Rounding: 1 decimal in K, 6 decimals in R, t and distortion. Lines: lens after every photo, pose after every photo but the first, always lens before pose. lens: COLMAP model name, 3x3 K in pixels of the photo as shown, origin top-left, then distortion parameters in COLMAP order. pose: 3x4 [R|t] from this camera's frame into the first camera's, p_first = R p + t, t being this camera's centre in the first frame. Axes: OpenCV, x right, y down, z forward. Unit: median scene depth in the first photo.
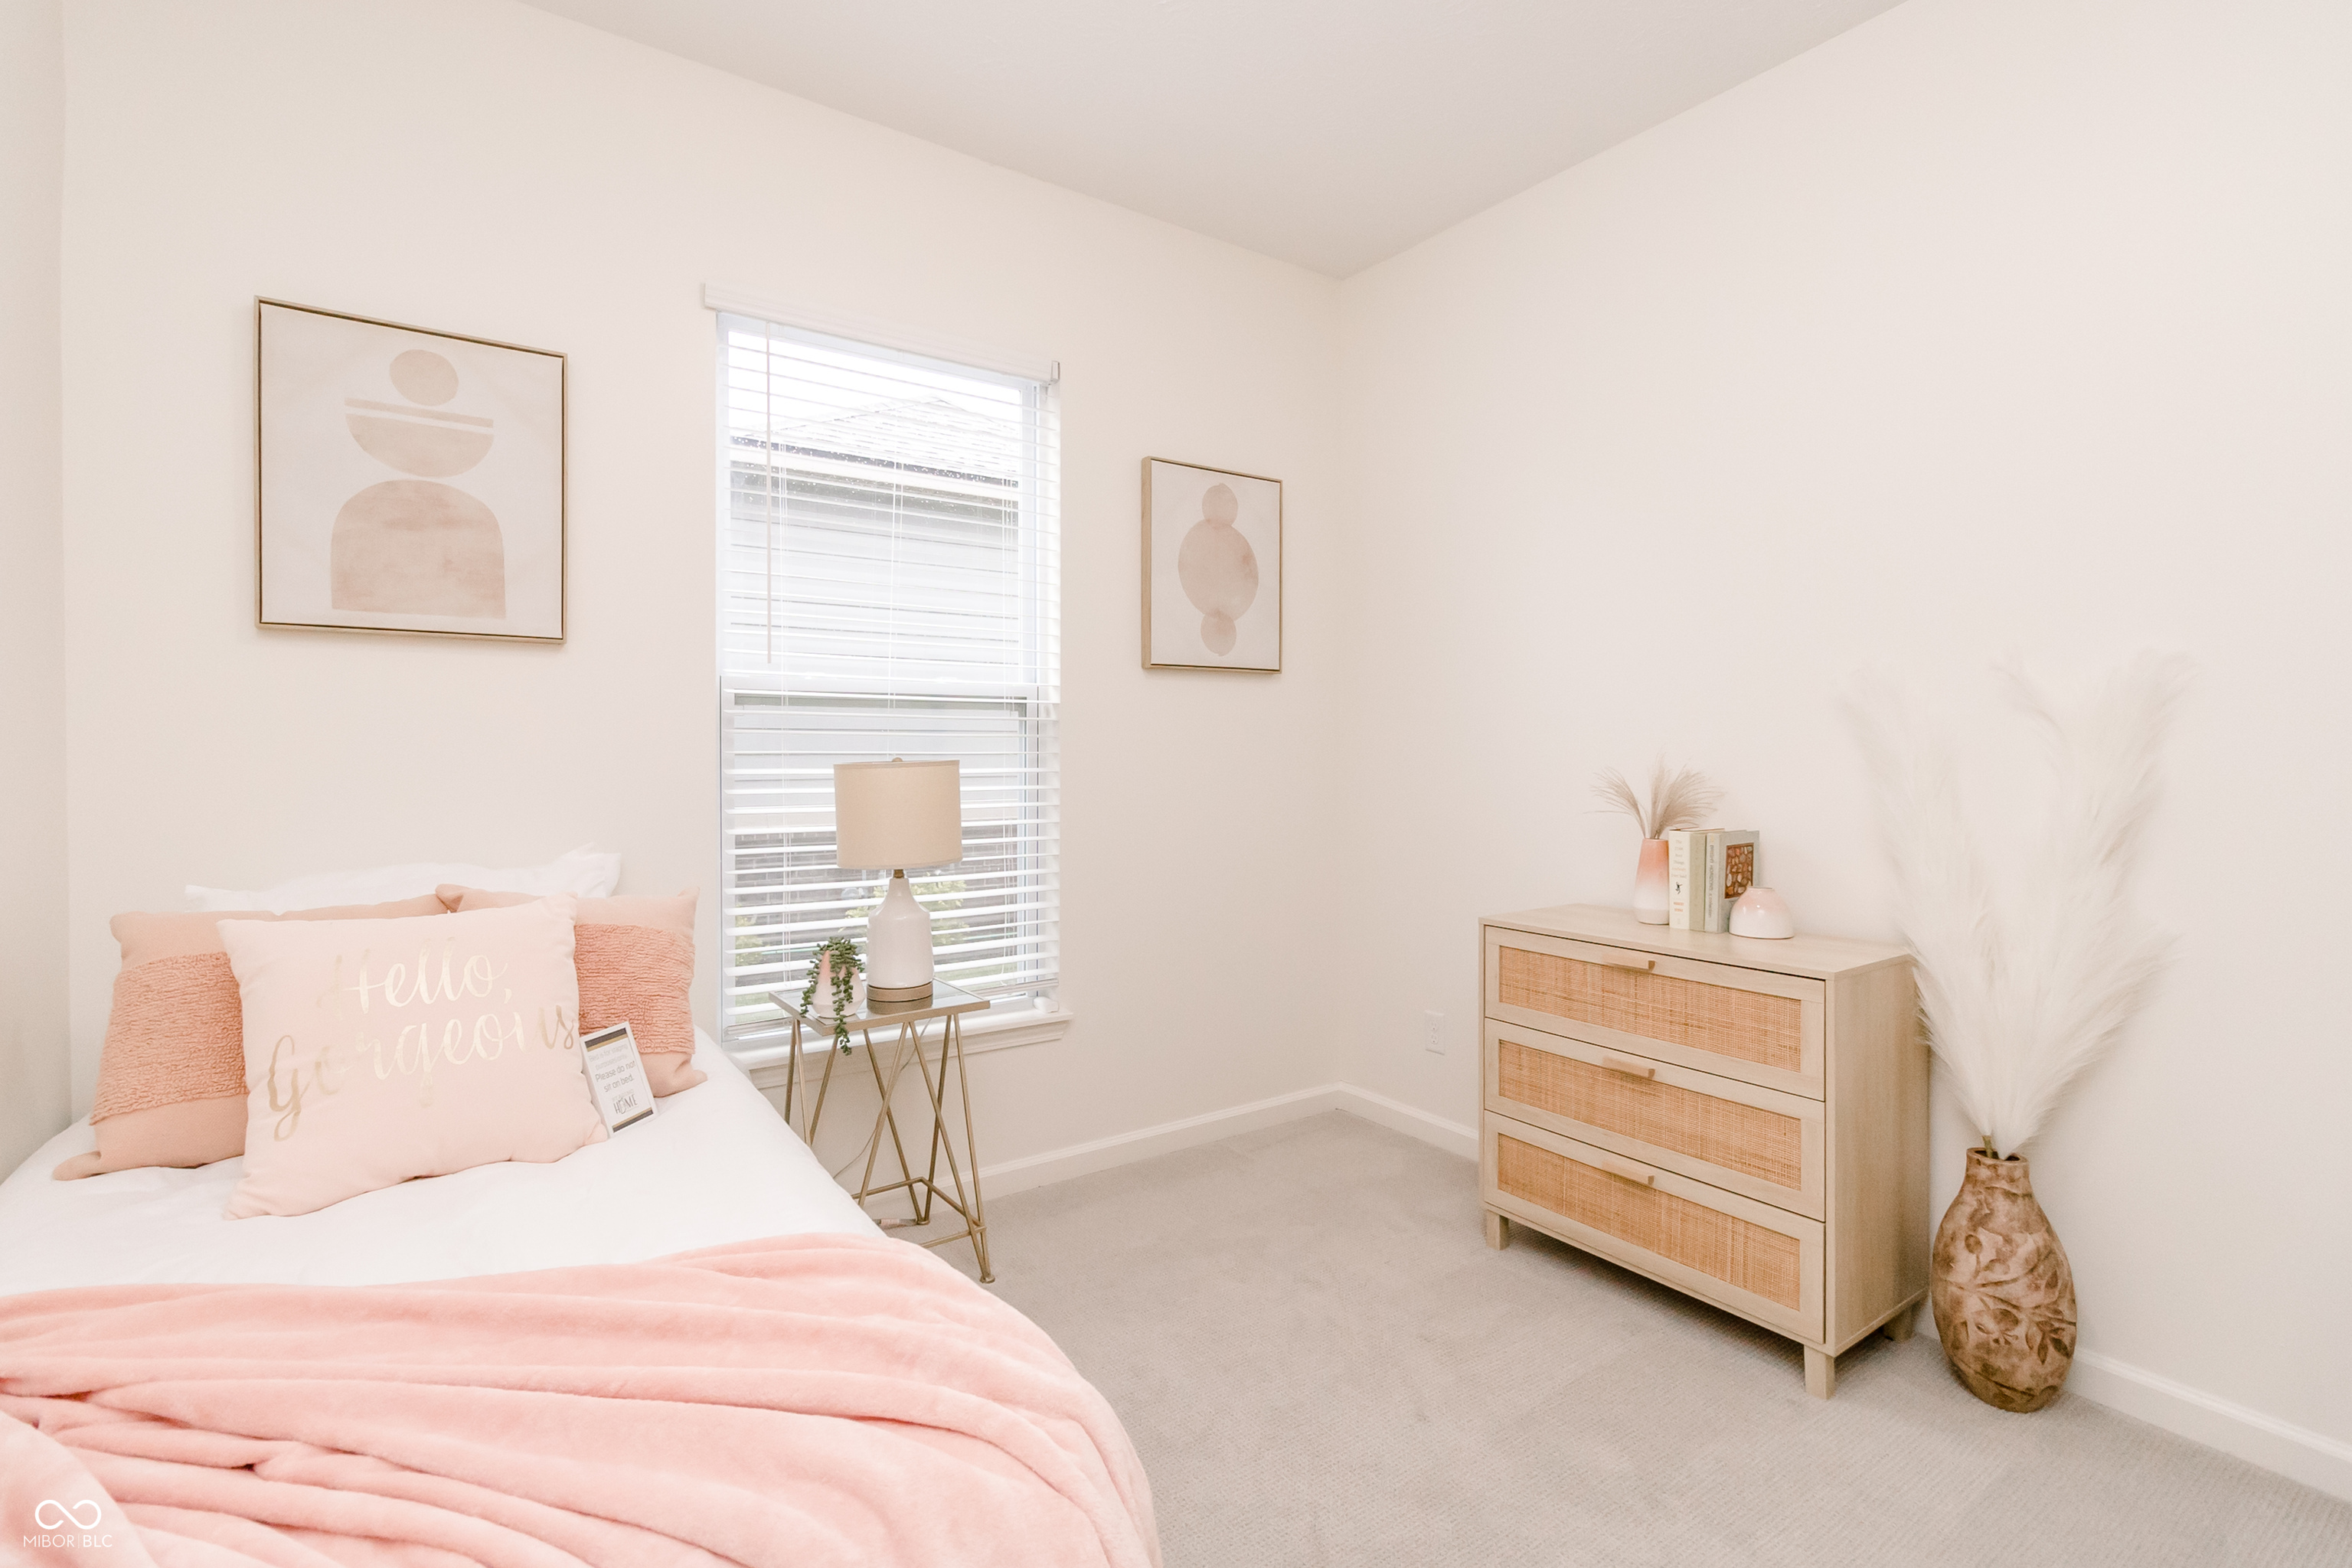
lens RADIAL K [[1085.7, 0, 1161.1], [0, 1085.7, 763.7], [0, 0, 1]] dist [0.001136, -0.000087]
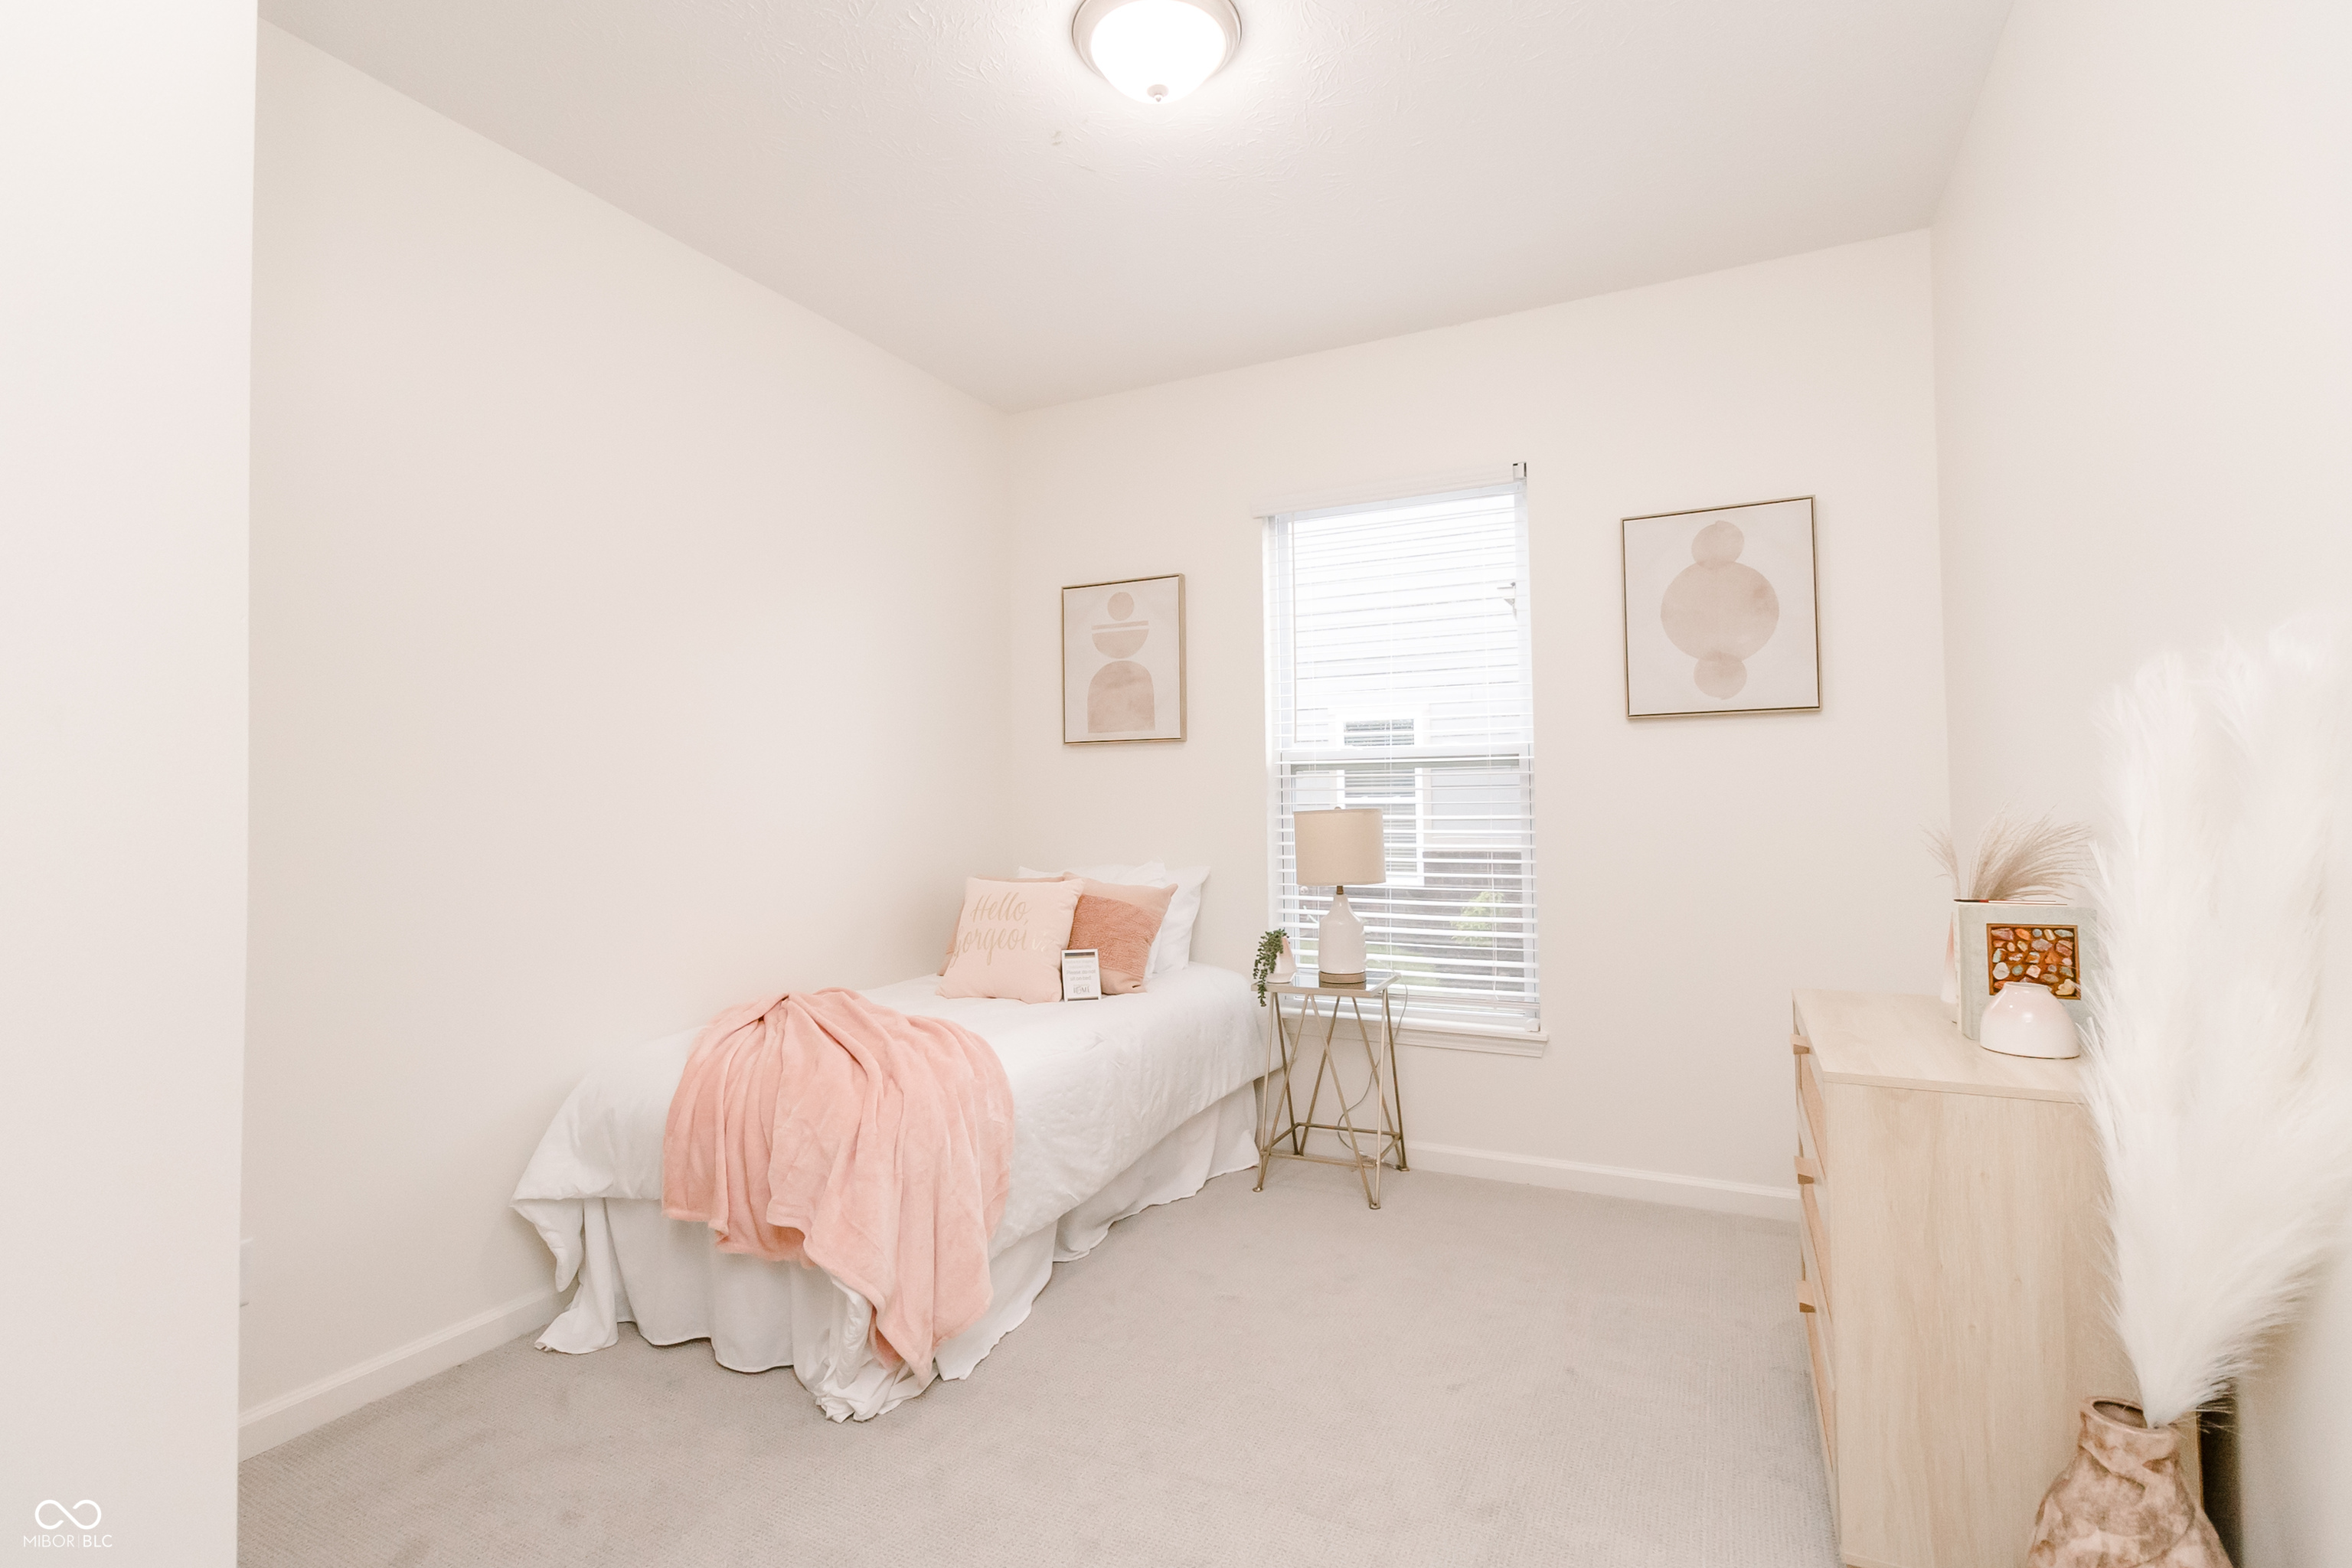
lens RADIAL K [[1085.7, 0, 1161.1], [0, 1085.7, 763.7], [0, 0, 1]] dist [0.001136, -0.000087]
pose [[0.482672, -0.037584, -0.874994, 0.936790], [-0.000263, 0.999072, -0.043059, -0.001032], [0.875801, 0.021014, 0.482214, 0.147720]]
